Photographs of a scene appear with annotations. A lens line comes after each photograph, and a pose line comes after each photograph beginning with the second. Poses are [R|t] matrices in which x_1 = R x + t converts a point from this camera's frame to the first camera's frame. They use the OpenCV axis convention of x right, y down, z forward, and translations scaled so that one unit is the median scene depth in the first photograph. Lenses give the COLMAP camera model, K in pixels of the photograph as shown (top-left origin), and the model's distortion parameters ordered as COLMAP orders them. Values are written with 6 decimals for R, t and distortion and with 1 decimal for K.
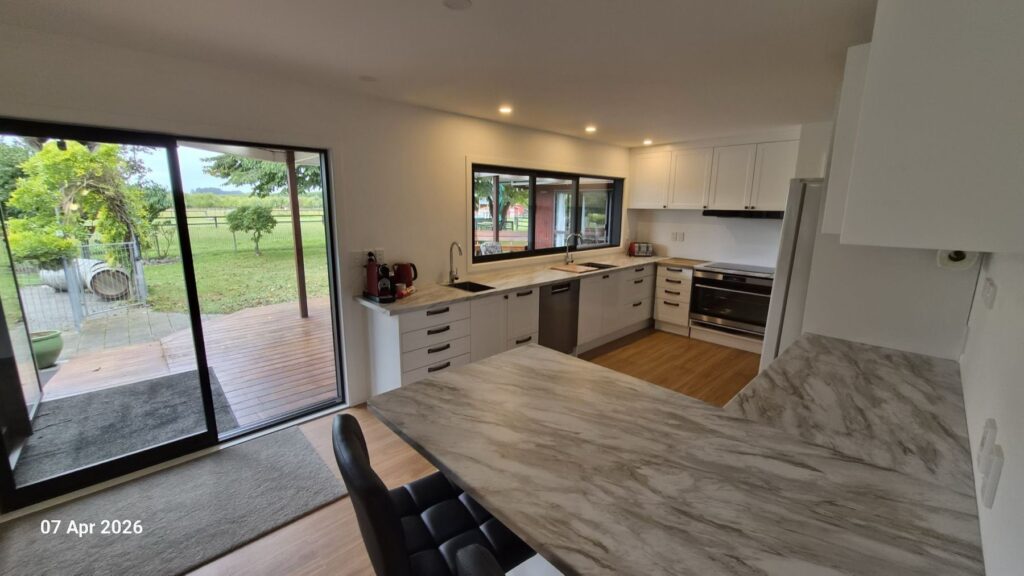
lens RADIAL K [[403.8, 0, 514.2], [0, 403.8, 284.4], [0, 0, 1]] dist [0.001077, 0.000314]
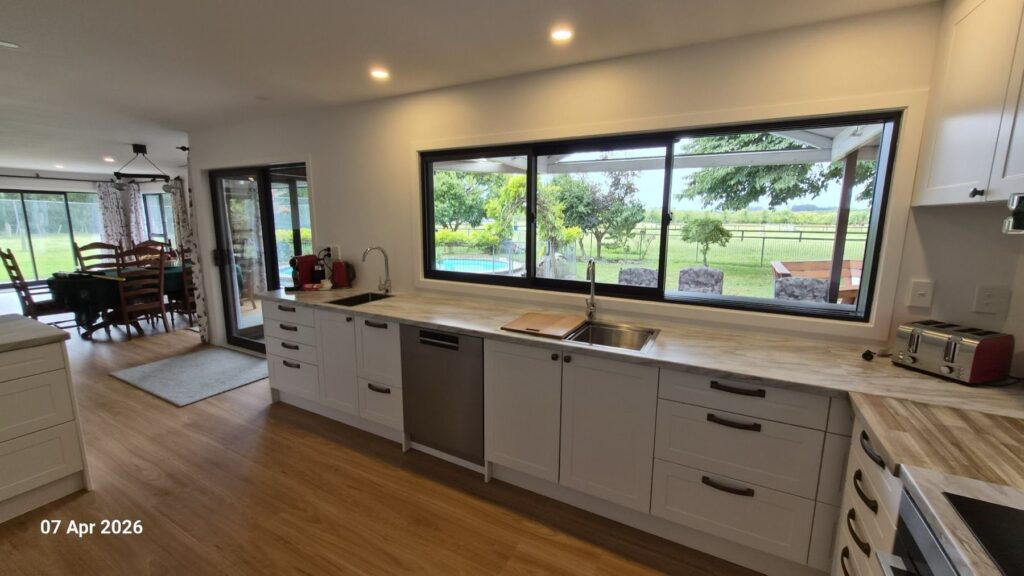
lens RADIAL K [[403.8, 0, 510.6], [0, 403.8, 285.8], [0, 0, 1]] dist [0.001077, 0.000314]
pose [[0.301972, 0.154627, -0.940693, 0.546317], [-0.188397, 0.976977, 0.100114, -0.115709], [0.934515, 0.146992, 0.324151, 0.704532]]
